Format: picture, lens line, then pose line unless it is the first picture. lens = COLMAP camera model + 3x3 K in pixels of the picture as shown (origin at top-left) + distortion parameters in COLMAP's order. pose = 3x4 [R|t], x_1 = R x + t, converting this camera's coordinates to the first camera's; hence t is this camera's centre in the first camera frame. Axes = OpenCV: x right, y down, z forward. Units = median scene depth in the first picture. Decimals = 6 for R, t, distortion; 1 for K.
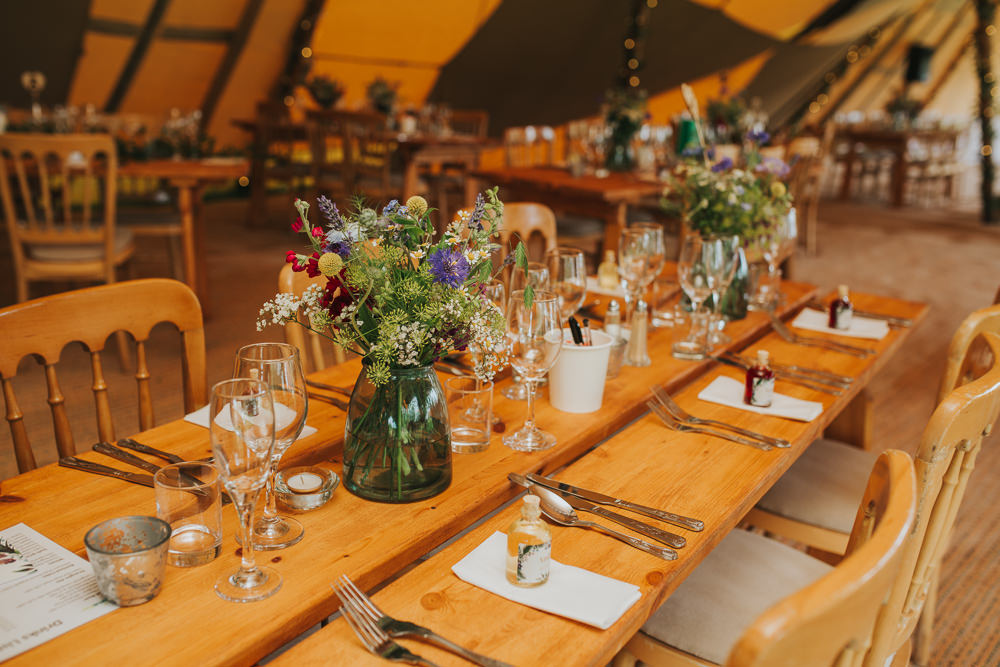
lens RADIAL K [[1018.3, 0, 500.0], [0, 1018.3, 333.5], [0, 0, 1]] dist [-0.009656, -0.007211]
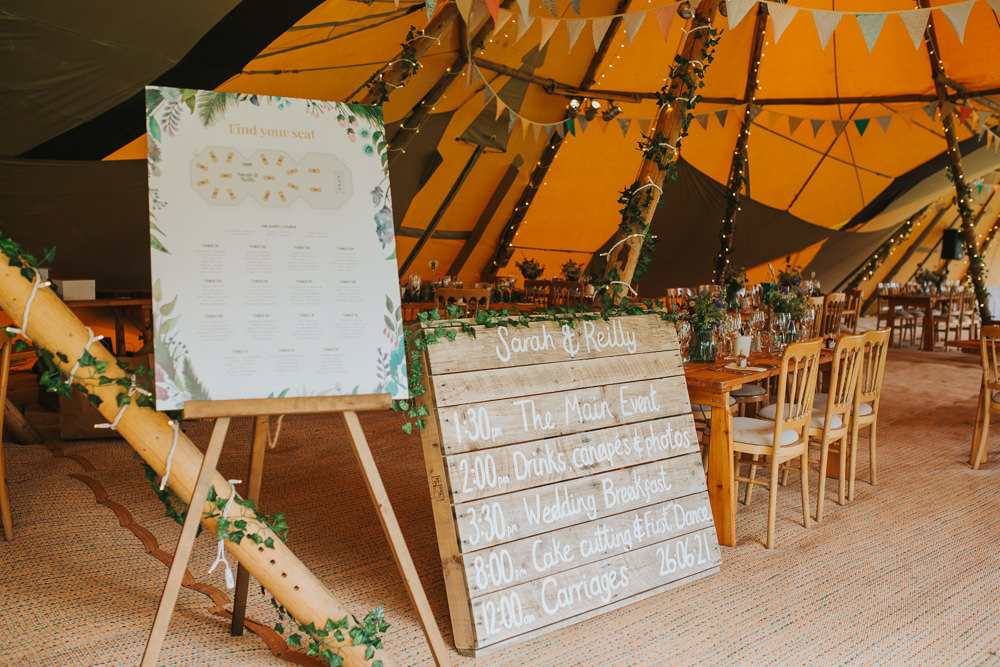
lens RADIAL K [[1018.3, 0, 500.0], [0, 1018.3, 333.5], [0, 0, 1]] dist [-0.009656, -0.007211]
pose [[0.997298, -0.002744, -0.073406, -0.100997], [-0.009834, 0.985319, -0.170438, 0.121998], [0.072796, 0.170699, 0.982630, -0.505573]]
